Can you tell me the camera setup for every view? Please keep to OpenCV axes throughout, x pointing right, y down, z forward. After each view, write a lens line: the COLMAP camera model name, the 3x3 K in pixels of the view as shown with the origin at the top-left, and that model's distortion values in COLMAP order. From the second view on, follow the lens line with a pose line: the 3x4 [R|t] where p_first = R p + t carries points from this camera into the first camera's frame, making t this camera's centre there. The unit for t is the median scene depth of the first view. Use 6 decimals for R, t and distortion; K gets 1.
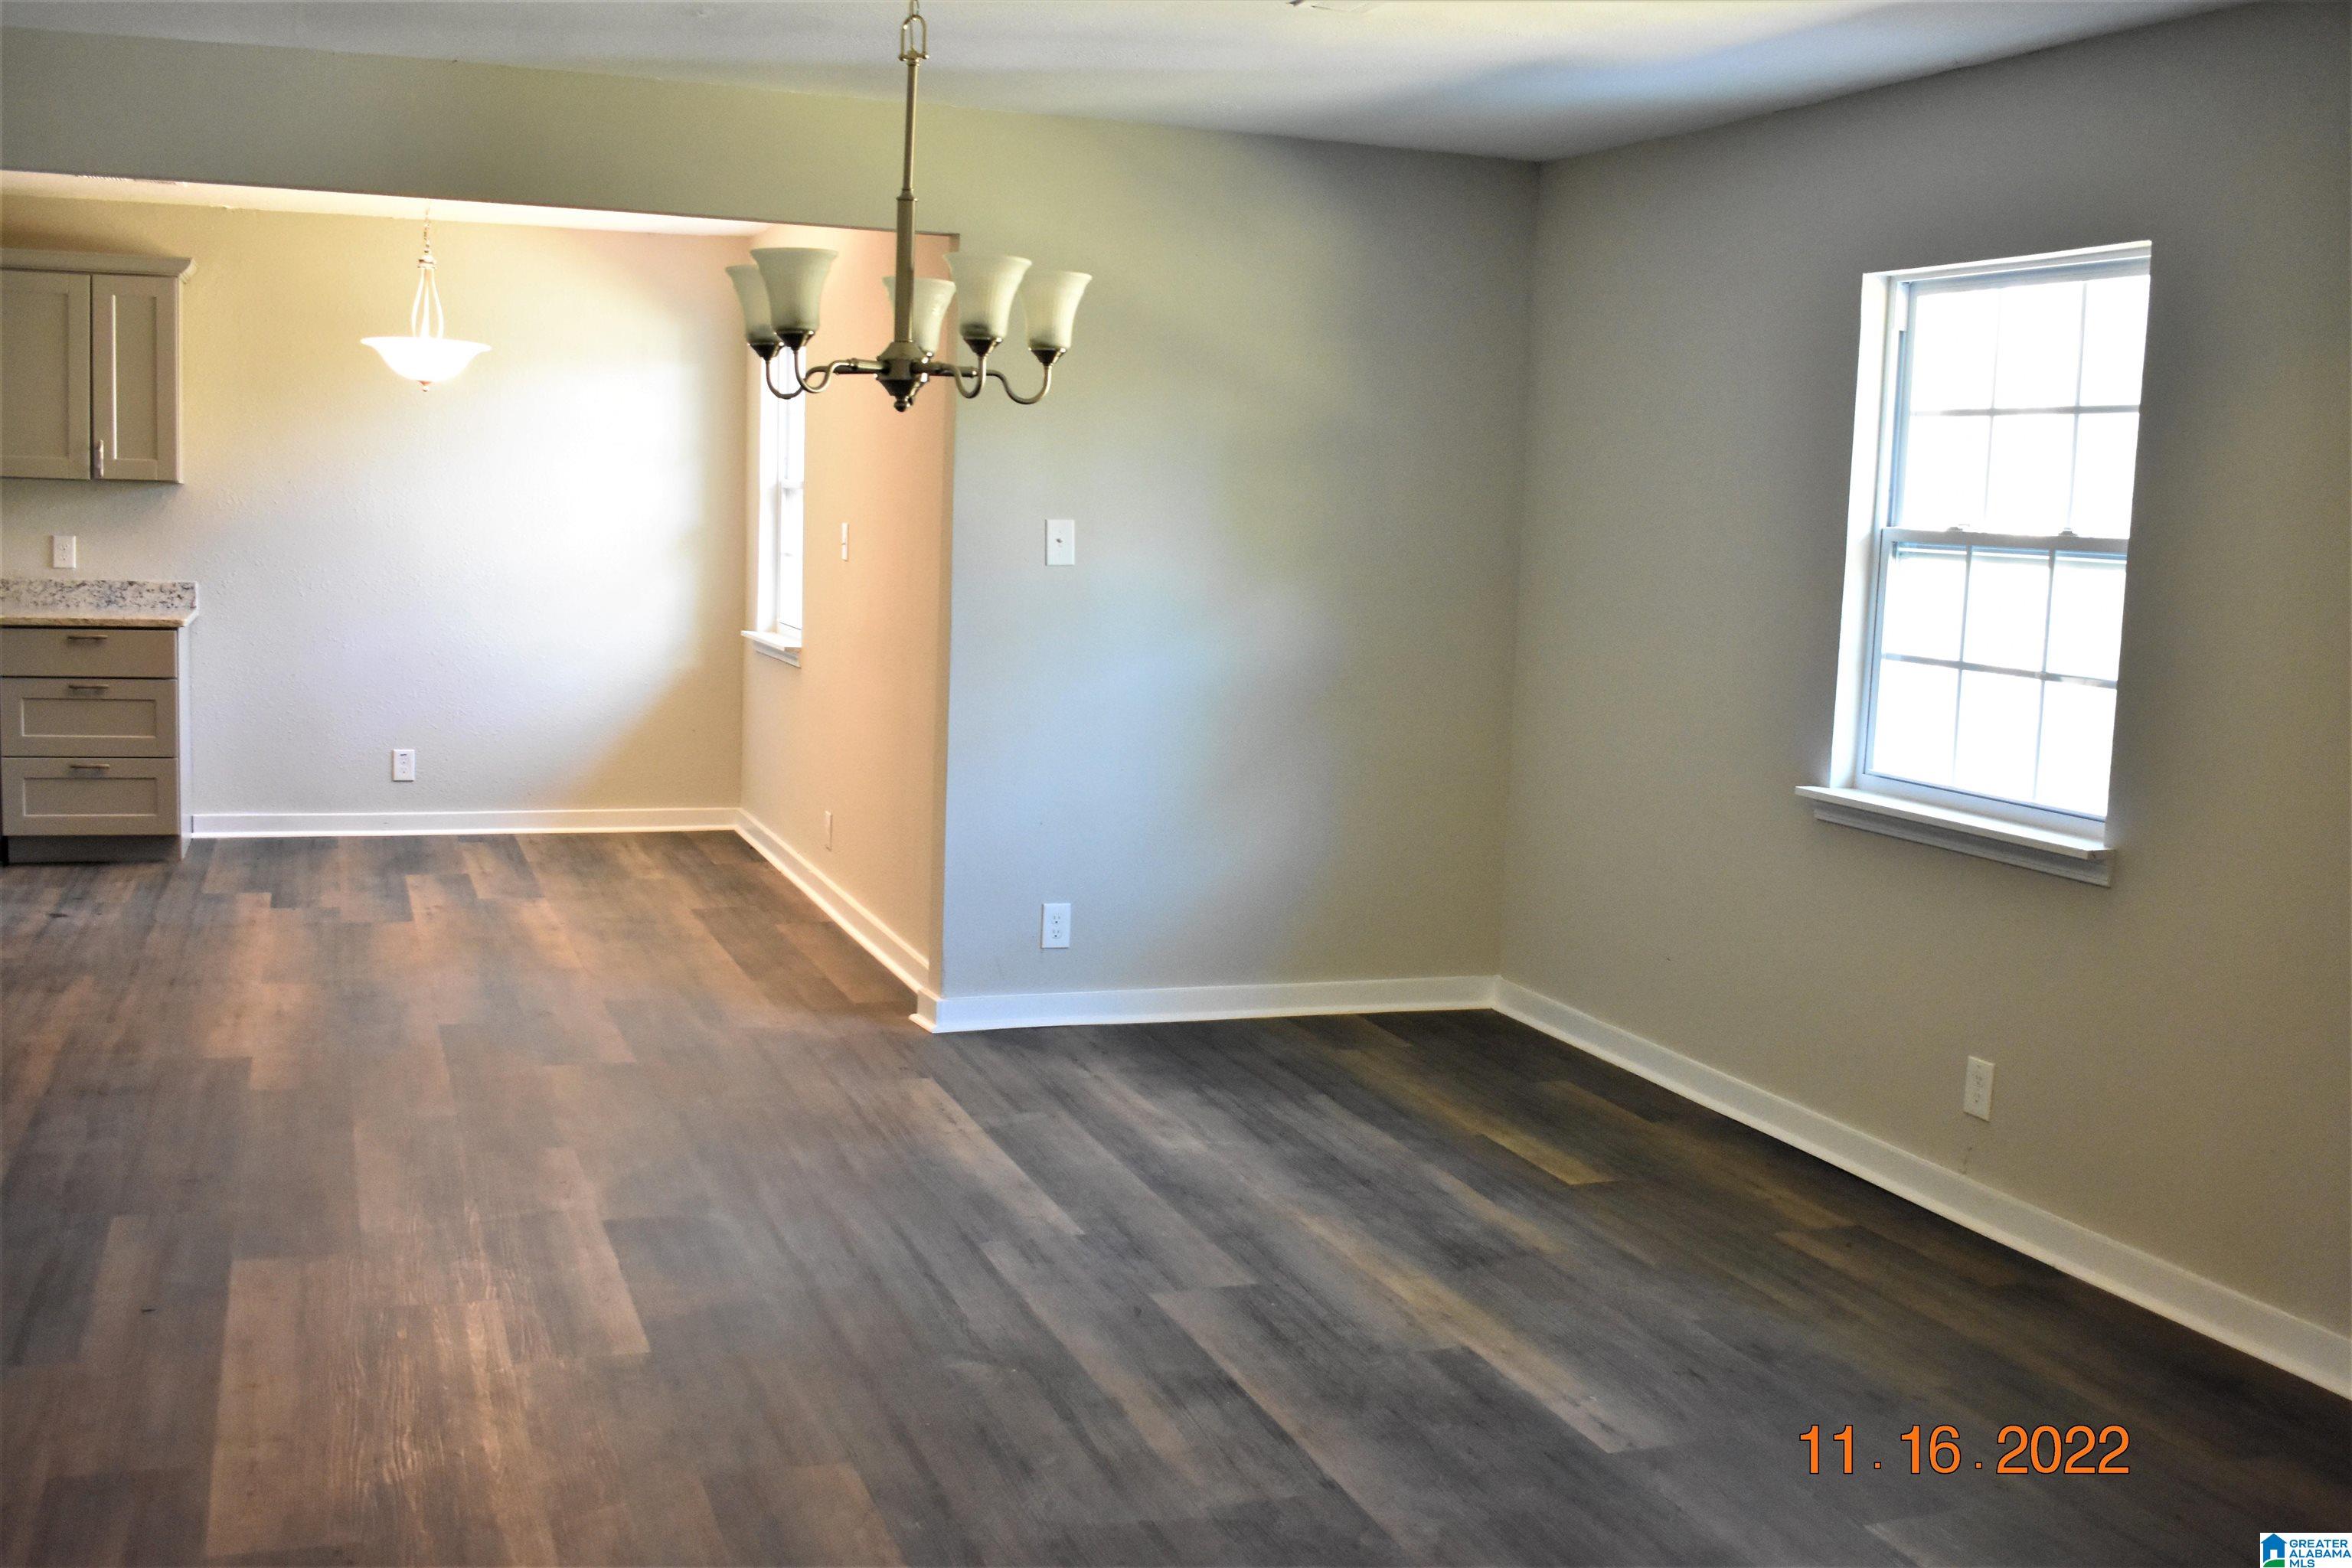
lens RADIAL K [[2368.2, 0, 1173.4], [0, 2368.2, 787.9], [0, 0, 1]] dist [-0.068008, 0.000000]
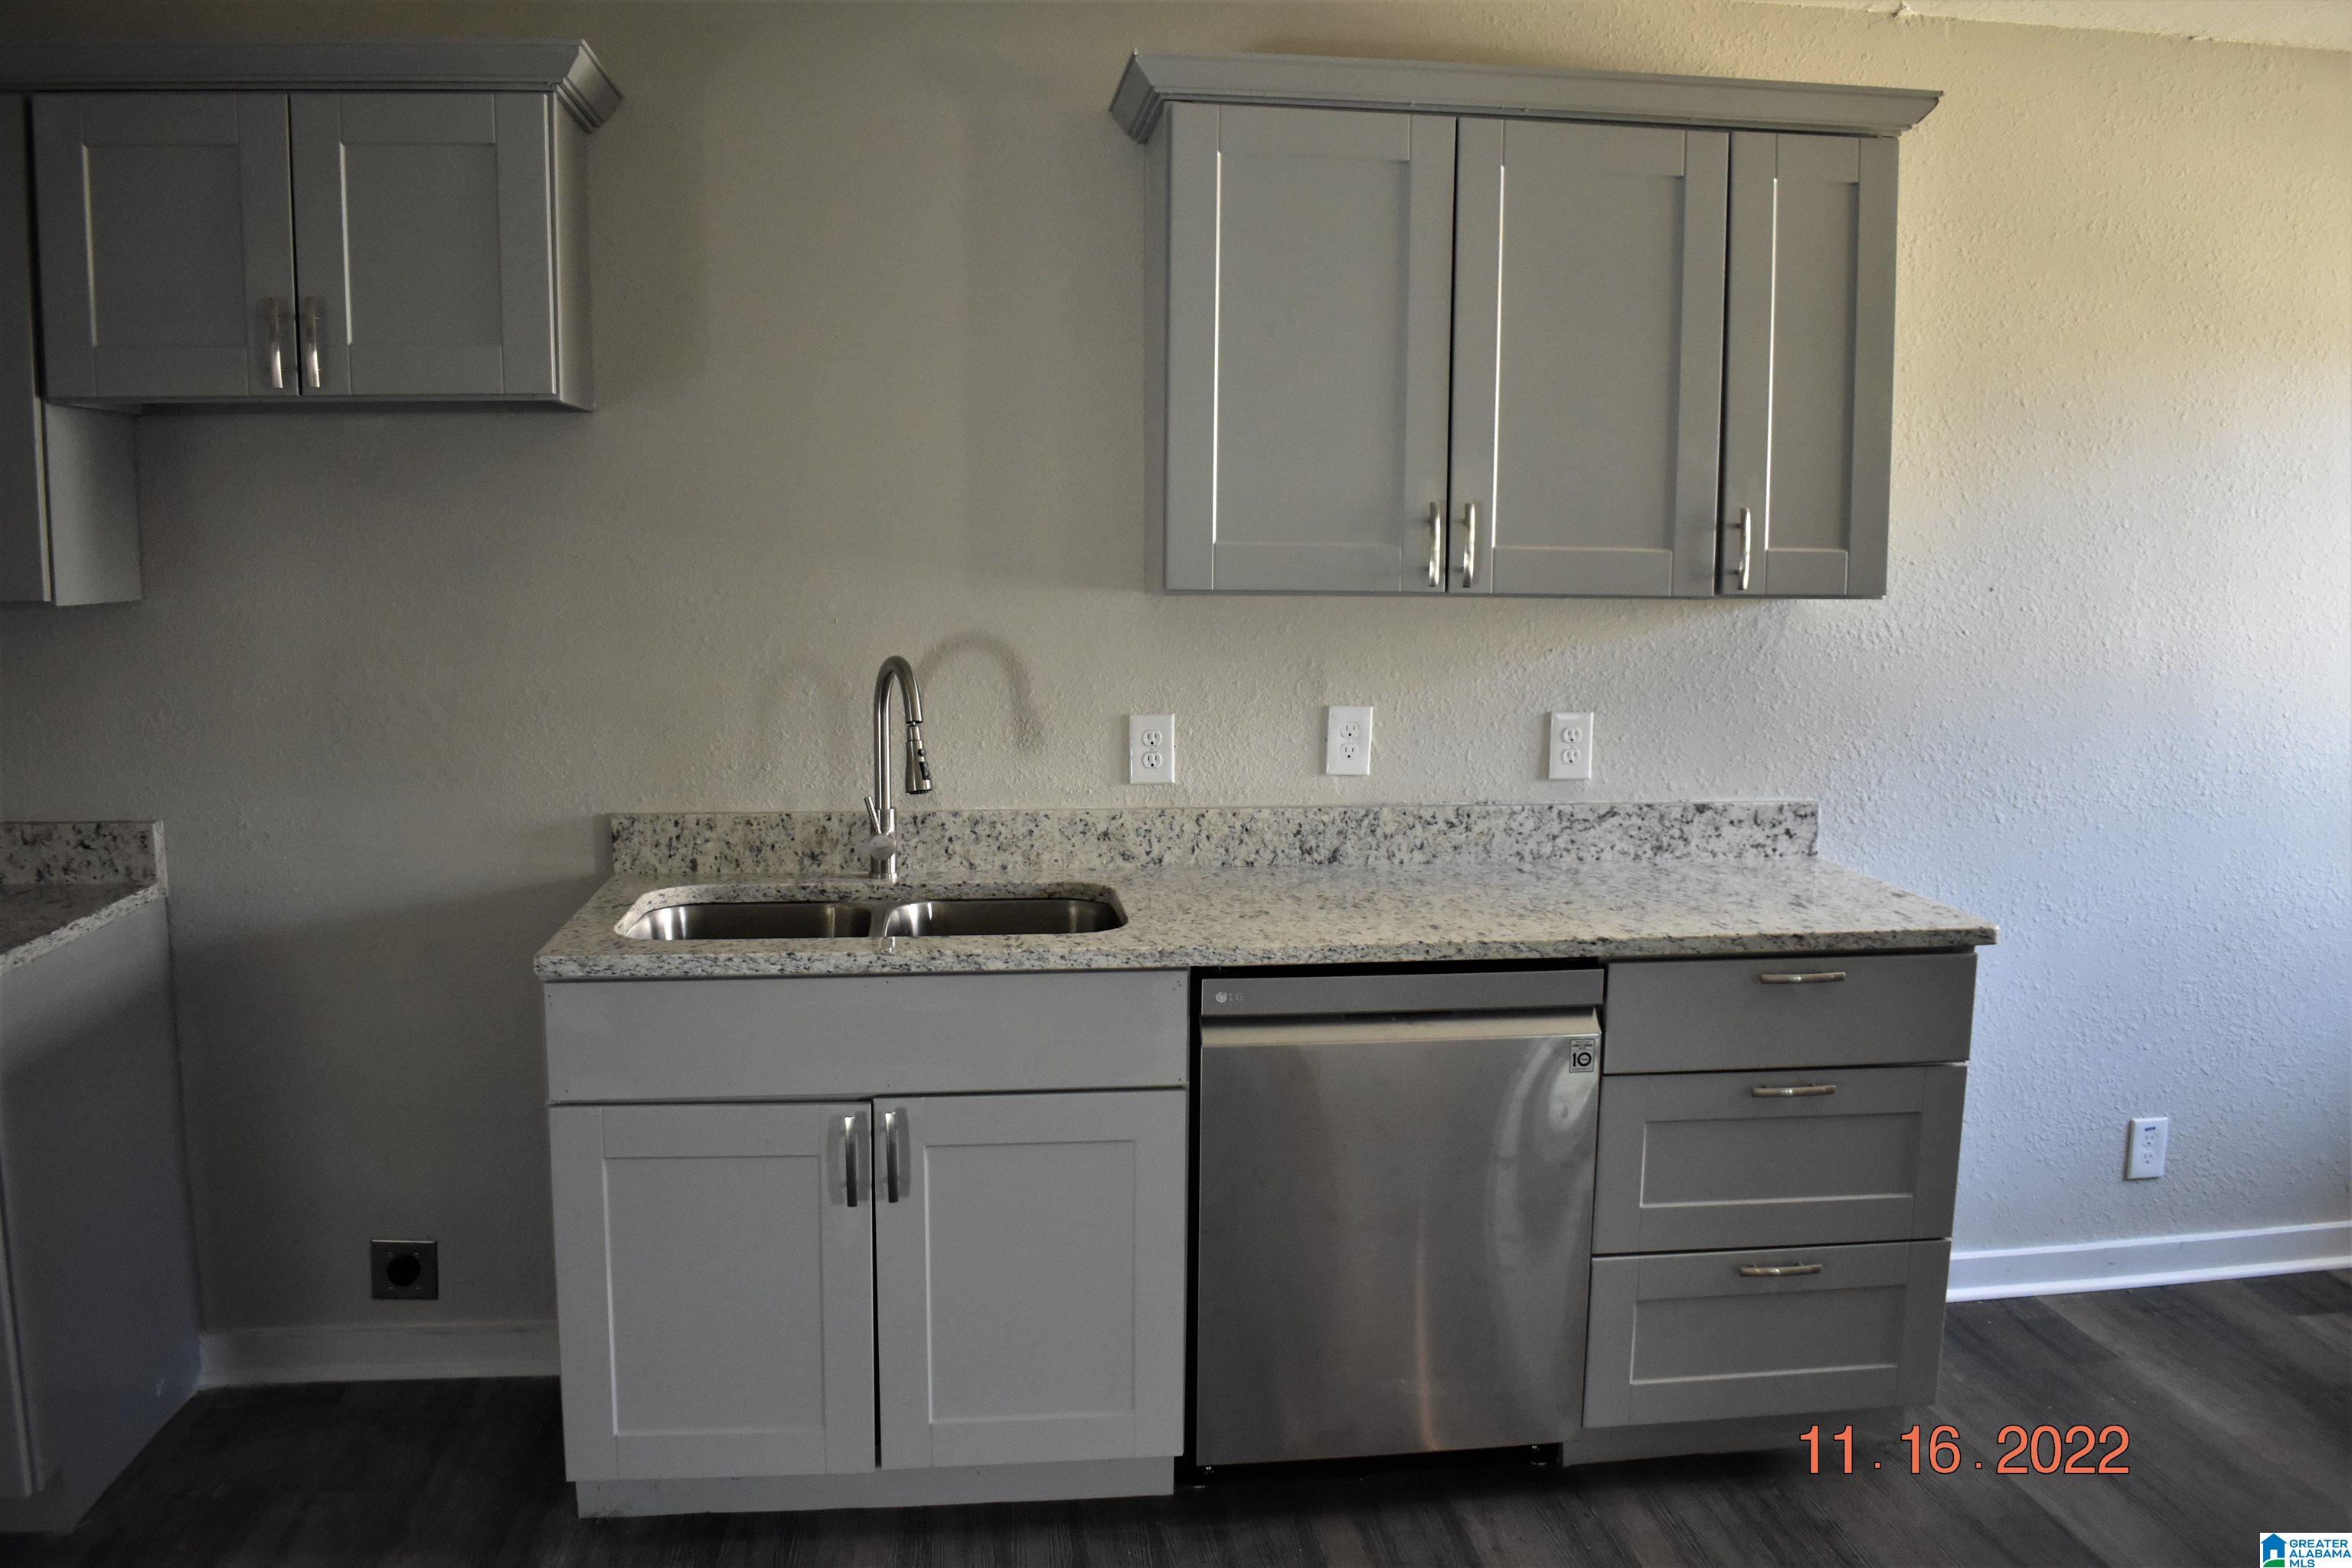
lens RADIAL K [[1865.5, 0, 1181.4], [0, 1865.5, 777.8], [0, 0, 1]] dist [-0.018693, -0.002215]
pose [[0.978855, -0.002450, -0.204542, -0.473200], [0.003793, 0.999974, 0.006178, -0.096799], [0.204521, -0.006823, 0.978838, 0.606081]]
